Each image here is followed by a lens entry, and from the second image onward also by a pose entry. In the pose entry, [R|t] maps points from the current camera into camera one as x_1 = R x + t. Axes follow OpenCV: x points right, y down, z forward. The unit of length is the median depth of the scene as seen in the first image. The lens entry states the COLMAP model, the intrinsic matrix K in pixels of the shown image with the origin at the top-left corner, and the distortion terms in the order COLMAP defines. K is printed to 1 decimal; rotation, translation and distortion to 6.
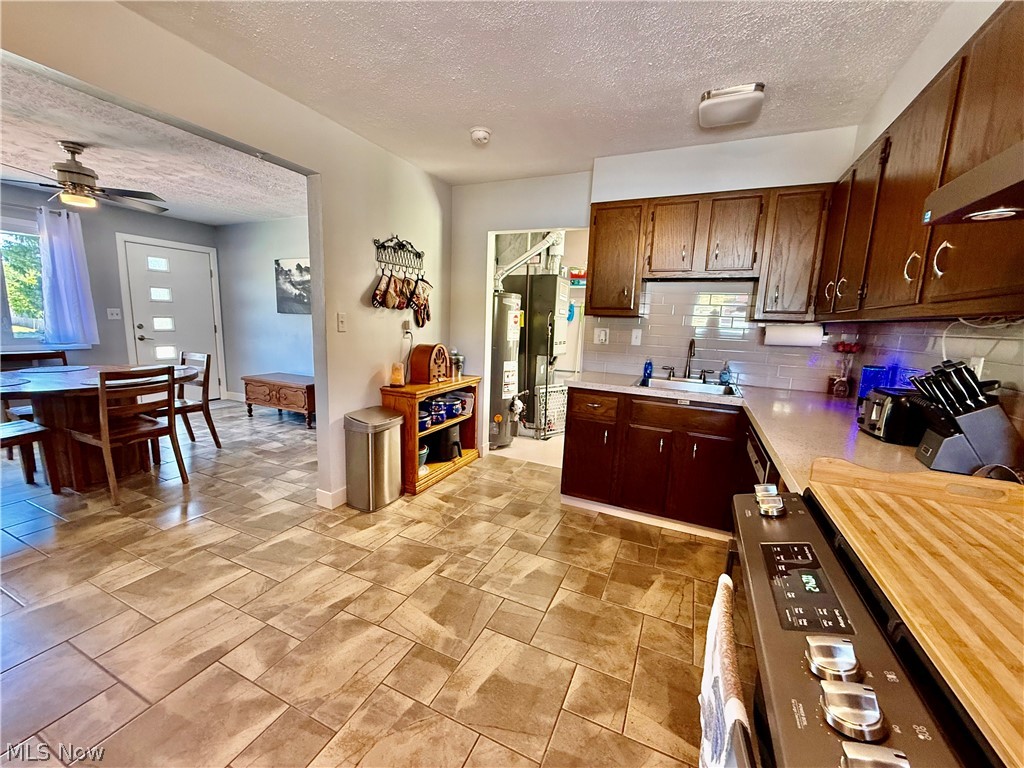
lens RADIAL K [[407.0, 0, 509.5], [0, 407.0, 384.1], [0, 0, 1]] dist [0.000358, 0.000153]
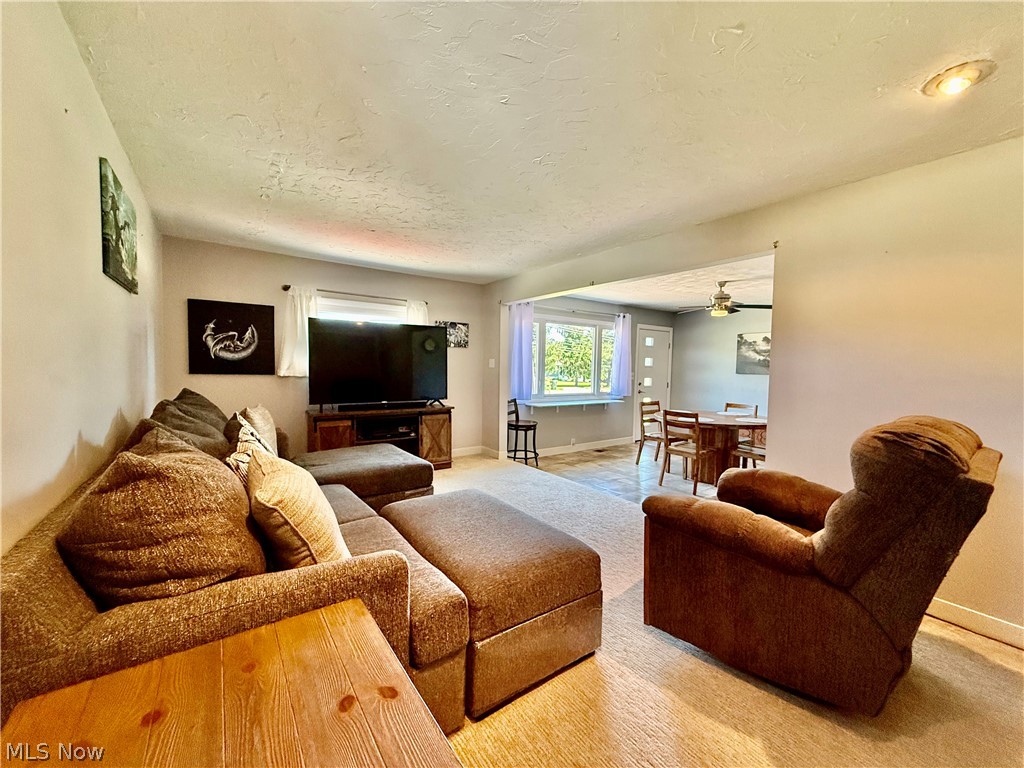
lens RADIAL K [[407.0, 0, 507.4], [0, 407.0, 383.3], [0, 0, 1]] dist [0.000358, 0.000153]
pose [[0.868312, 0.003297, -0.496008, -1.001219], [-0.065523, 0.991977, -0.108110, 0.080272], [0.491672, 0.126373, 0.861562, -0.864834]]
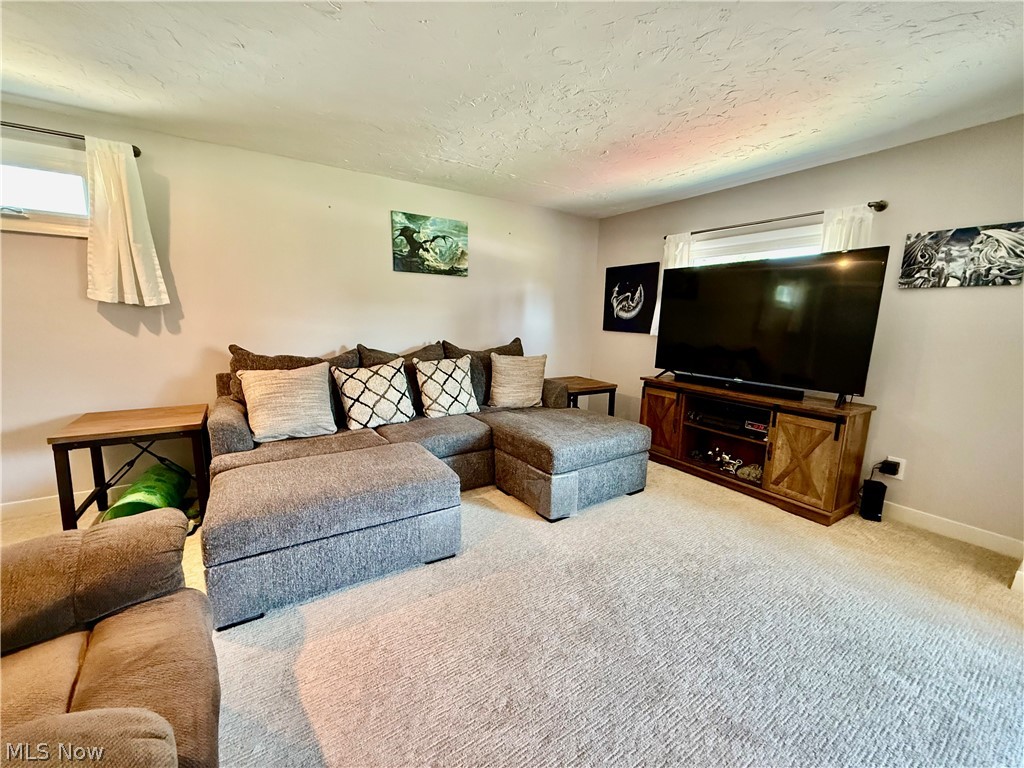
lens RADIAL K [[407.0, 0, 508.5], [0, 407.0, 384.7], [0, 0, 1]] dist [0.000358, 0.000153]
pose [[-0.532892, 0.096189, -0.840698, -0.966825], [-0.170782, 0.960847, 0.218190, -0.095226], [0.828770, 0.259848, -0.495601, 0.232401]]
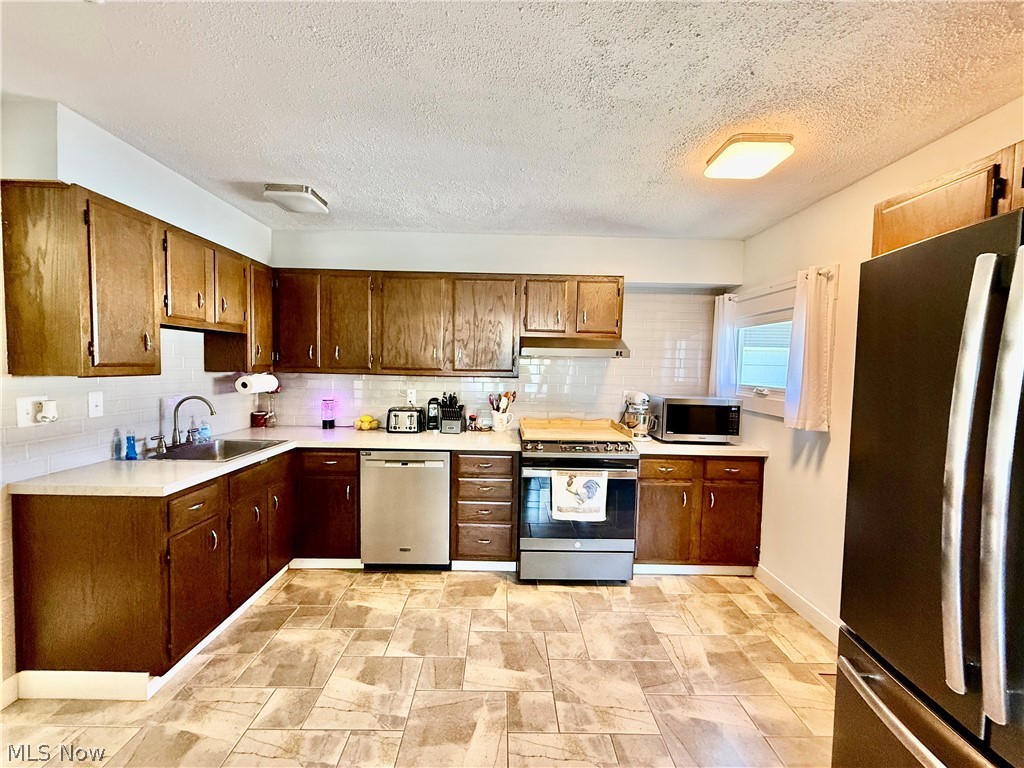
lens RADIAL K [[407.0, 0, 508.1], [0, 407.0, 384.0], [0, 0, 1]] dist [0.000358, 0.000153]
pose [[-0.428609, -0.087526, 0.899240, -0.579950], [0.103699, 0.983953, 0.145197, -0.182860], [-0.897519, 0.155483, -0.412655, 0.715667]]
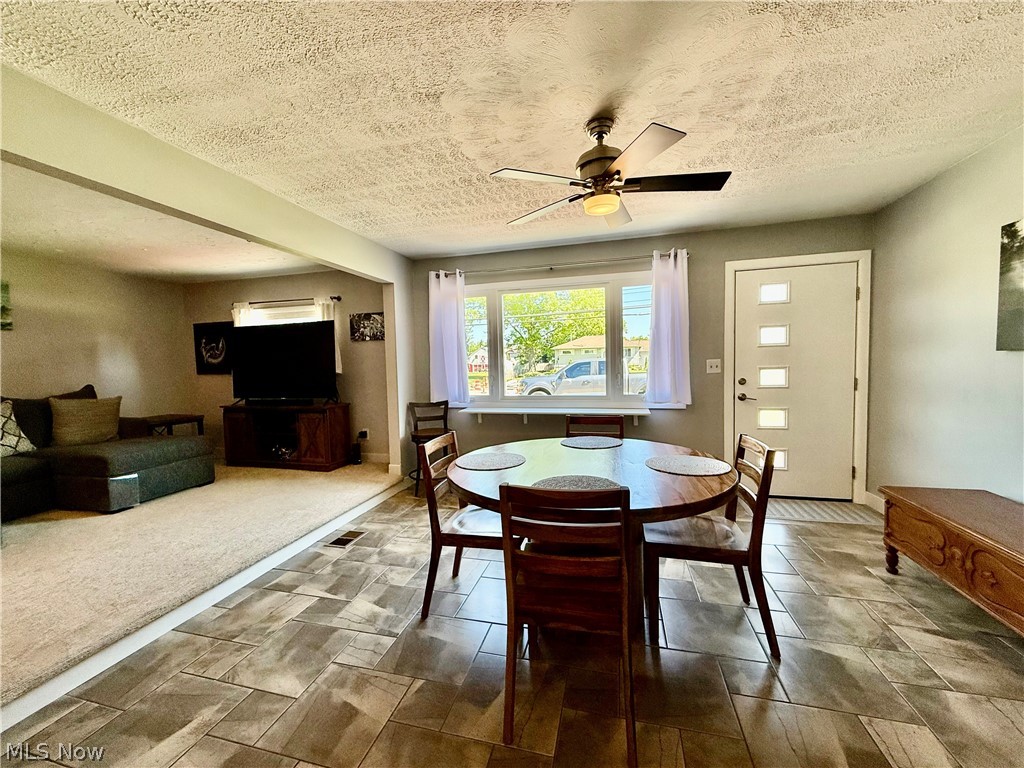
lens RADIAL K [[407.0, 0, 508.2], [0, 407.0, 384.7], [0, 0, 1]] dist [0.000358, 0.000153]
pose [[0.163342, 0.014903, -0.986457, -0.423985], [-0.123519, 0.992327, -0.005461, -0.135175], [0.978807, 0.122738, 0.163929, 0.789818]]
